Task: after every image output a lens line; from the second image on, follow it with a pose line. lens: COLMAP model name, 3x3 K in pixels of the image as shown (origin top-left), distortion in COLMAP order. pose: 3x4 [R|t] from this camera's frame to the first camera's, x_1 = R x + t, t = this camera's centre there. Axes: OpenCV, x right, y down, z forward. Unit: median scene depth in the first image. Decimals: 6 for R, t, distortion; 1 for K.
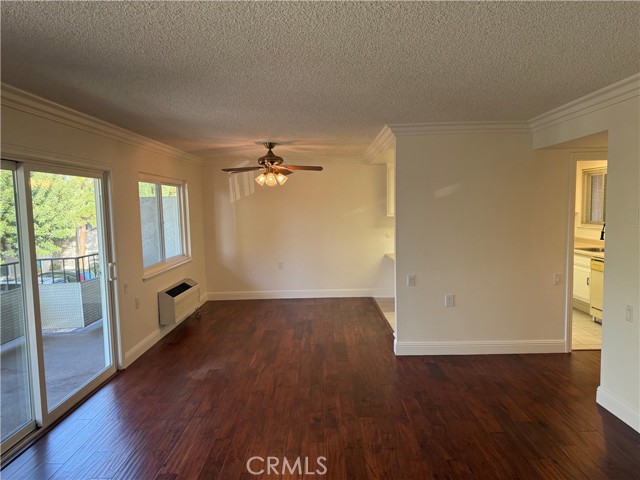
lens RADIAL K [[454.0, 0, 314.5], [0, 454.0, 240.9], [0, 0, 1]] dist [0.007259, -0.006030]
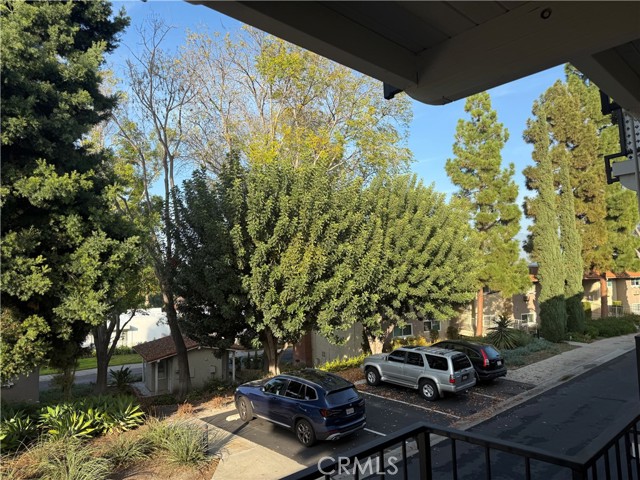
lens RADIAL K [[454.0, 0, 318.8], [0, 454.0, 241.3], [0, 0, 1]] dist [0.007259, -0.006030]
pose [[0.697265, -0.038530, -0.715777, -0.103798], [-0.057699, 0.992297, -0.109621, -0.011809], [0.714488, 0.117734, 0.689671, 0.166215]]
